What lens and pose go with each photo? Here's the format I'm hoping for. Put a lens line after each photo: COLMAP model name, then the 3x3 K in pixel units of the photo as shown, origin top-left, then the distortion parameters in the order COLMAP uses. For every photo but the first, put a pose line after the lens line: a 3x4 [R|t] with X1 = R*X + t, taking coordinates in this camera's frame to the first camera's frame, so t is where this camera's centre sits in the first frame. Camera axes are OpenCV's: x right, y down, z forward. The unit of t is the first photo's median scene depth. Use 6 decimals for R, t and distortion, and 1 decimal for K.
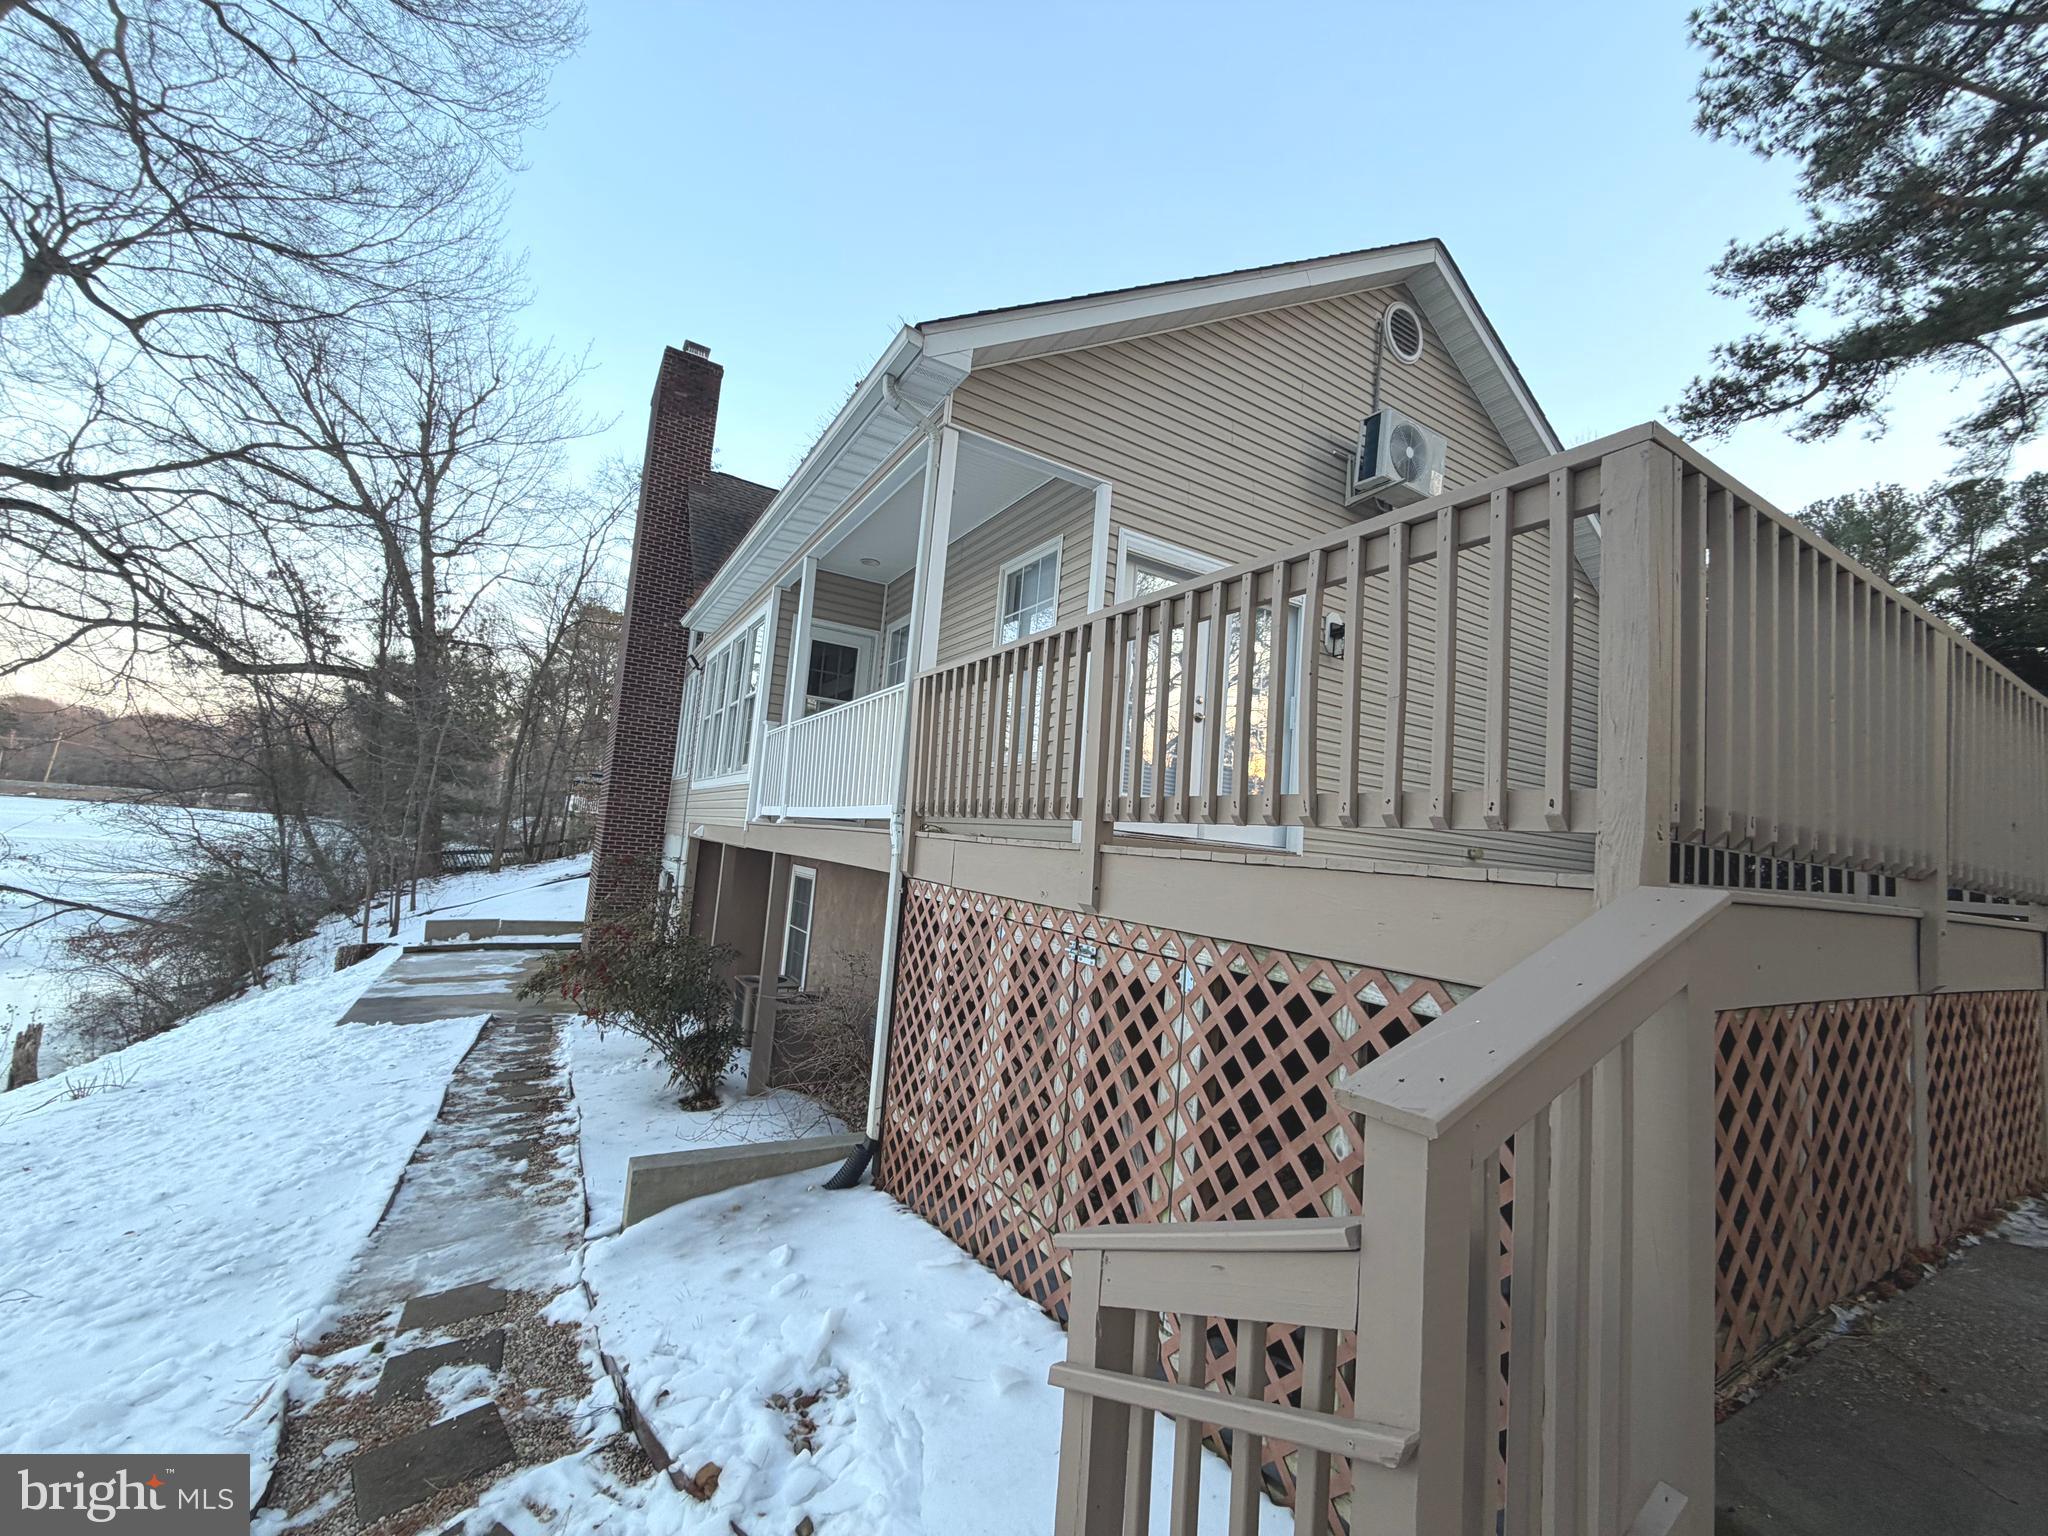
lens RADIAL K [[813.2, 0, 1019.7], [0, 813.2, 766.9], [0, 0, 1]] dist [-0.000309, -0.000134]
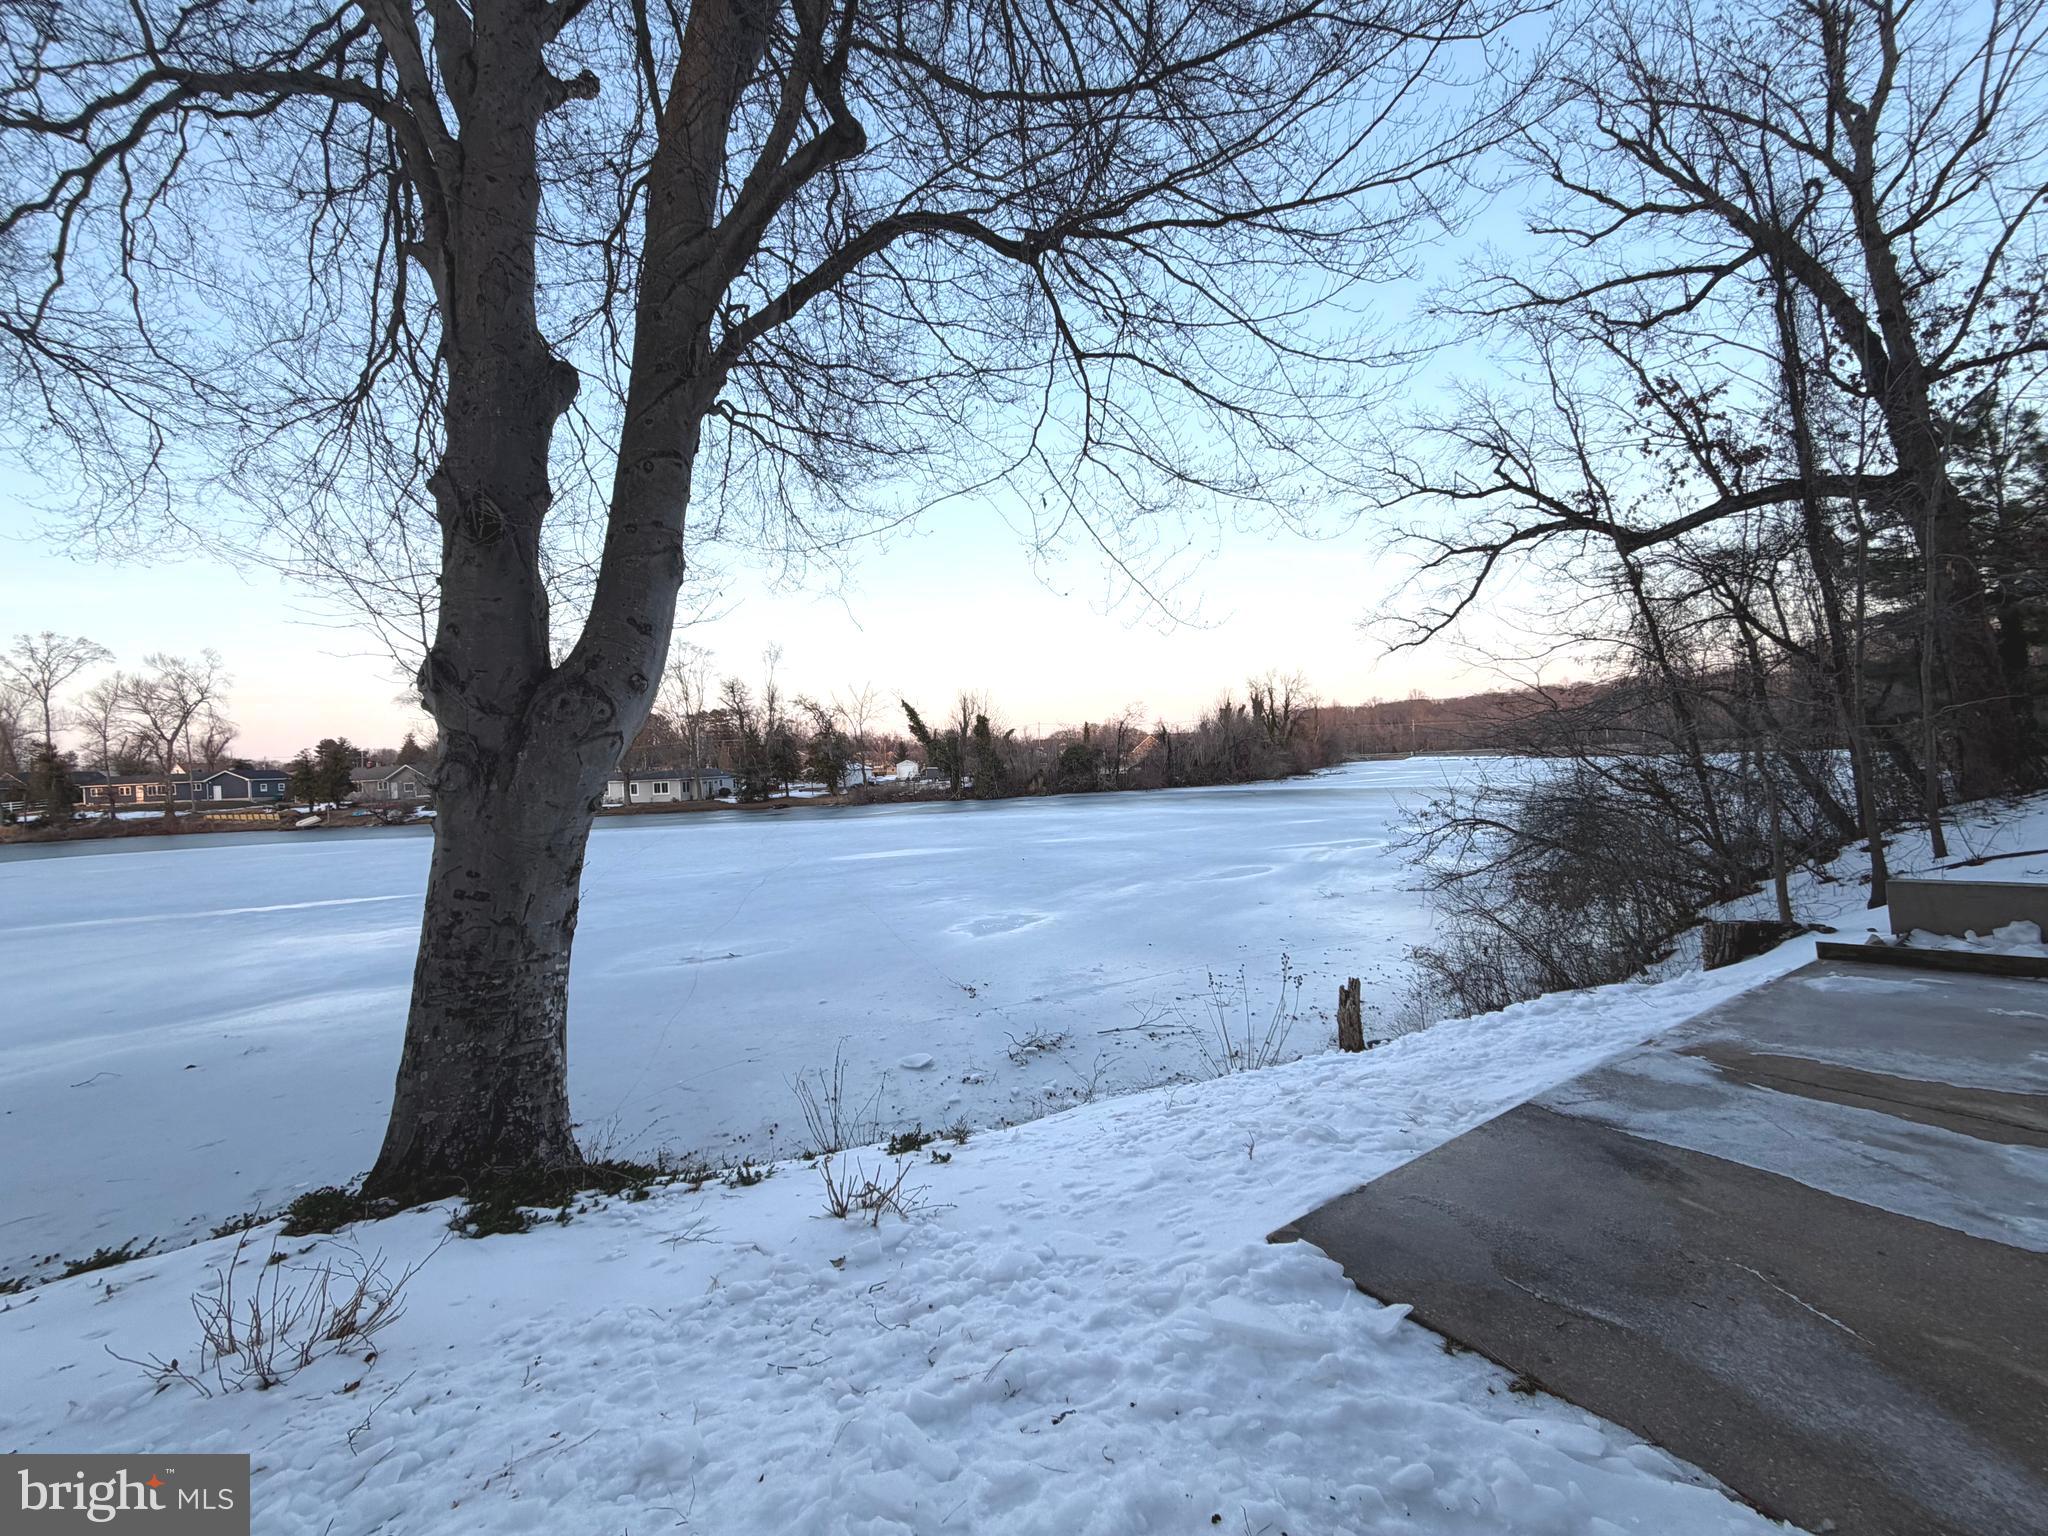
lens RADIAL K [[813.2, 0, 1017.8], [0, 813.2, 769.3], [0, 0, 1]] dist [-0.000309, -0.000134]
pose [[0.018694, -0.073704, -0.997105, -0.491186], [0.144825, 0.986961, -0.070239, 0.147159], [0.989281, -0.143093, 0.029124, 0.836183]]
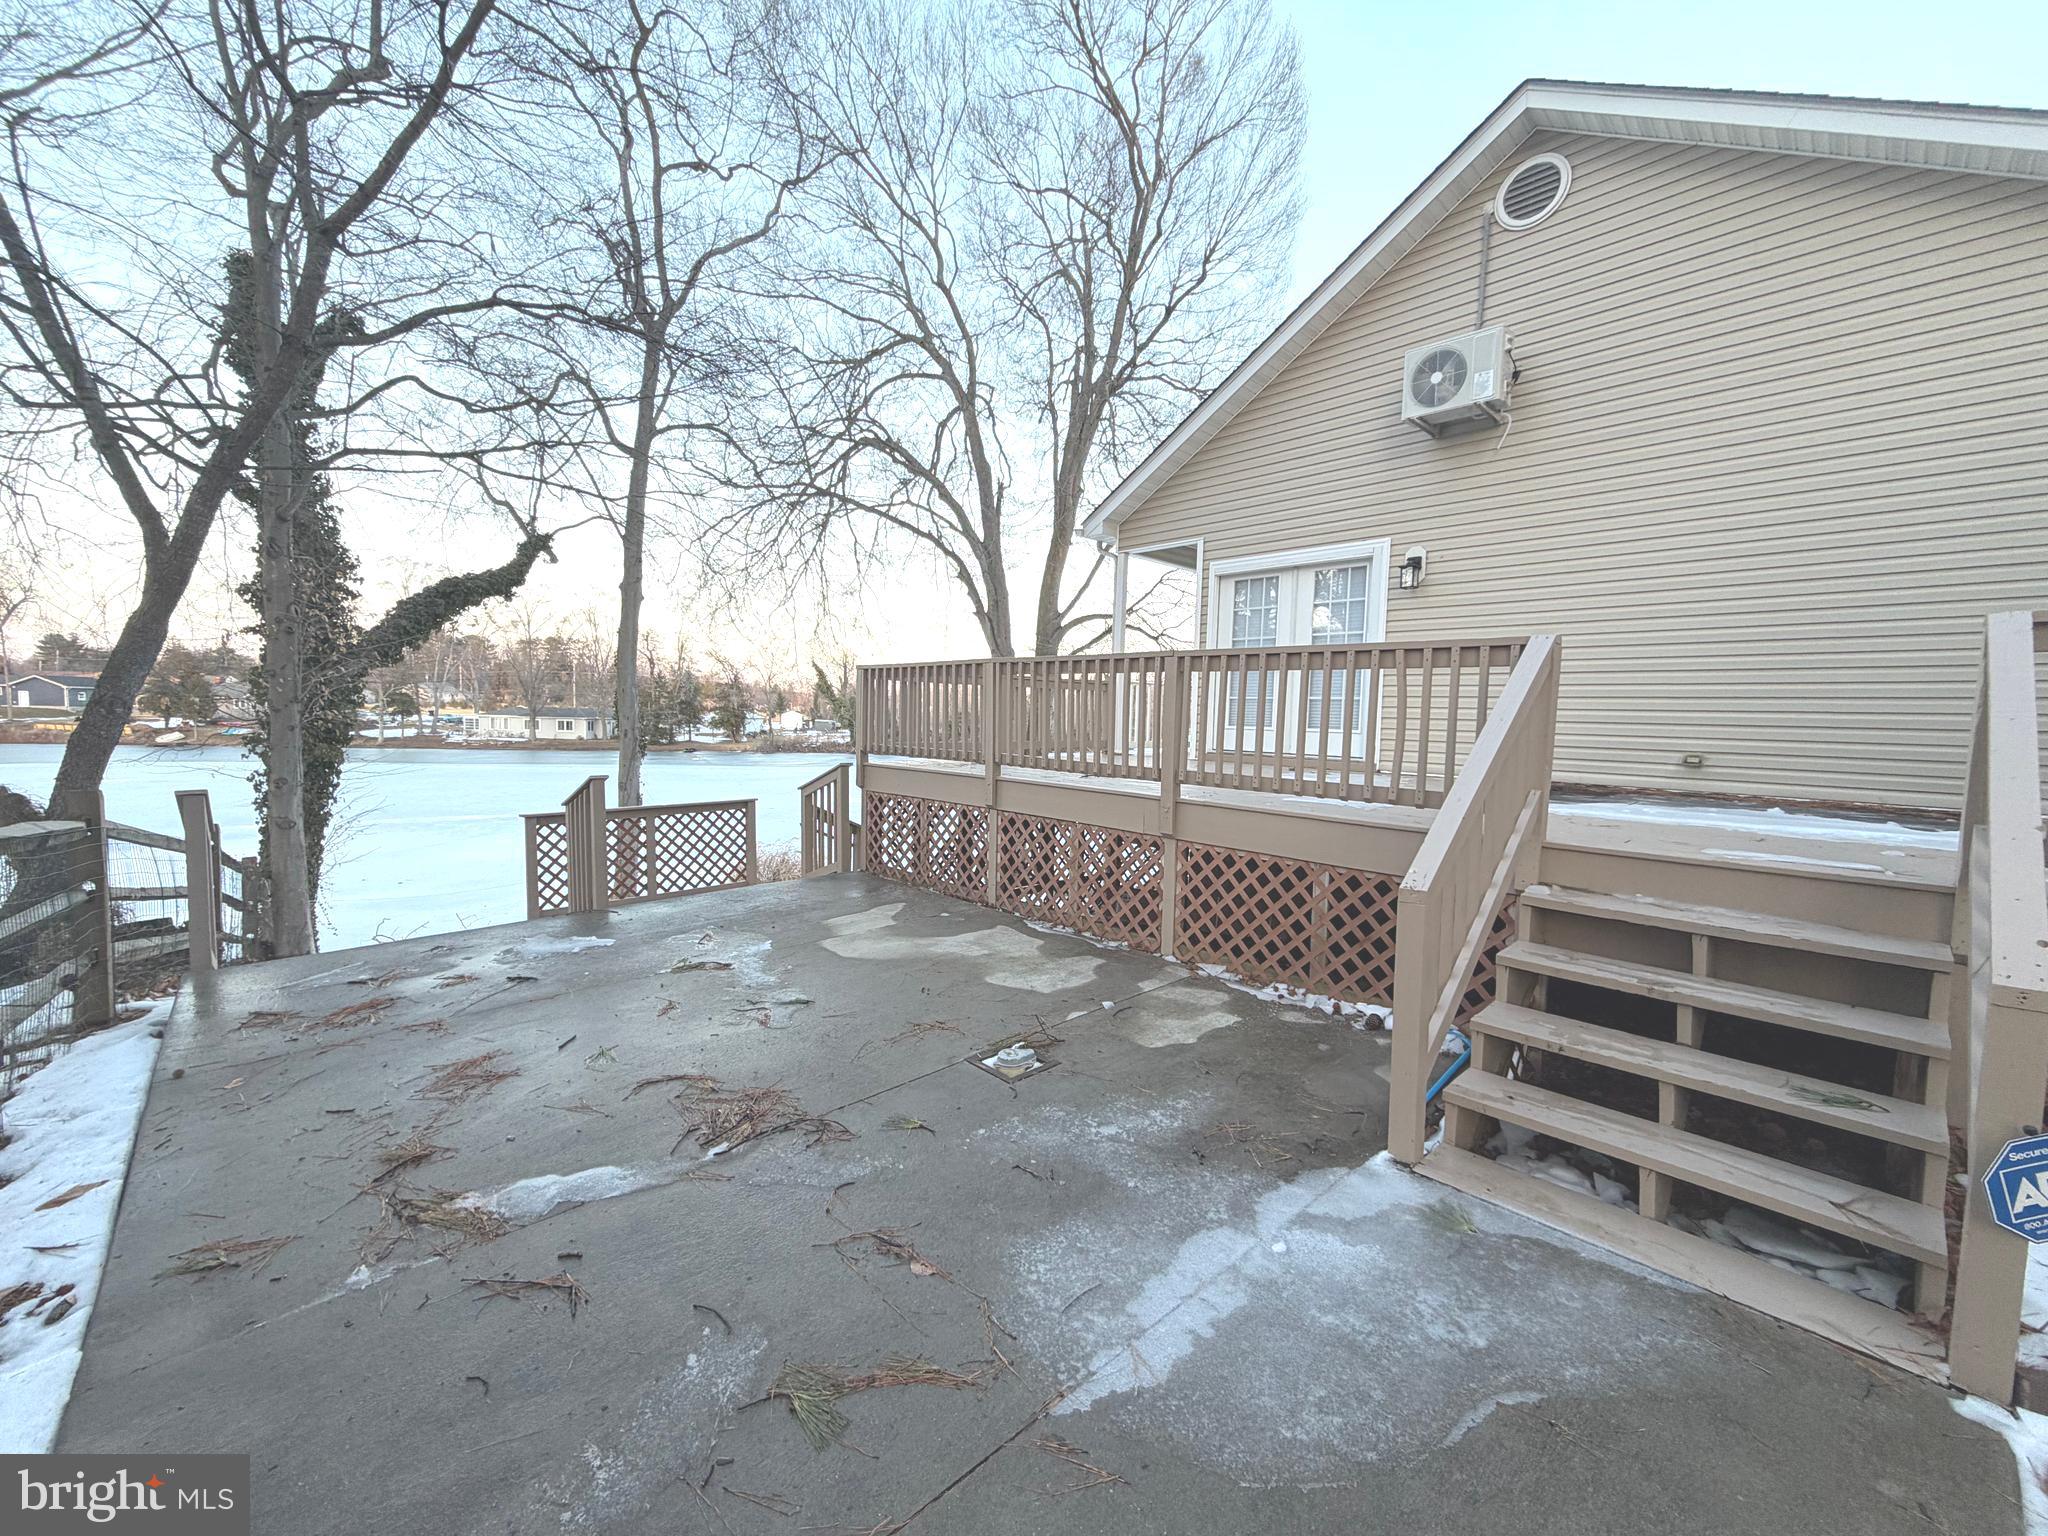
lens RADIAL K [[813.2, 0, 1017.5], [0, 813.2, 769.3], [0, 0, 1]] dist [-0.000309, -0.000134]
pose [[0.216073, -0.009783, -0.976328, 0.857383], [0.092685, 0.995640, 0.010536, 0.032021], [0.971968, -0.092768, 0.216037, 0.128602]]
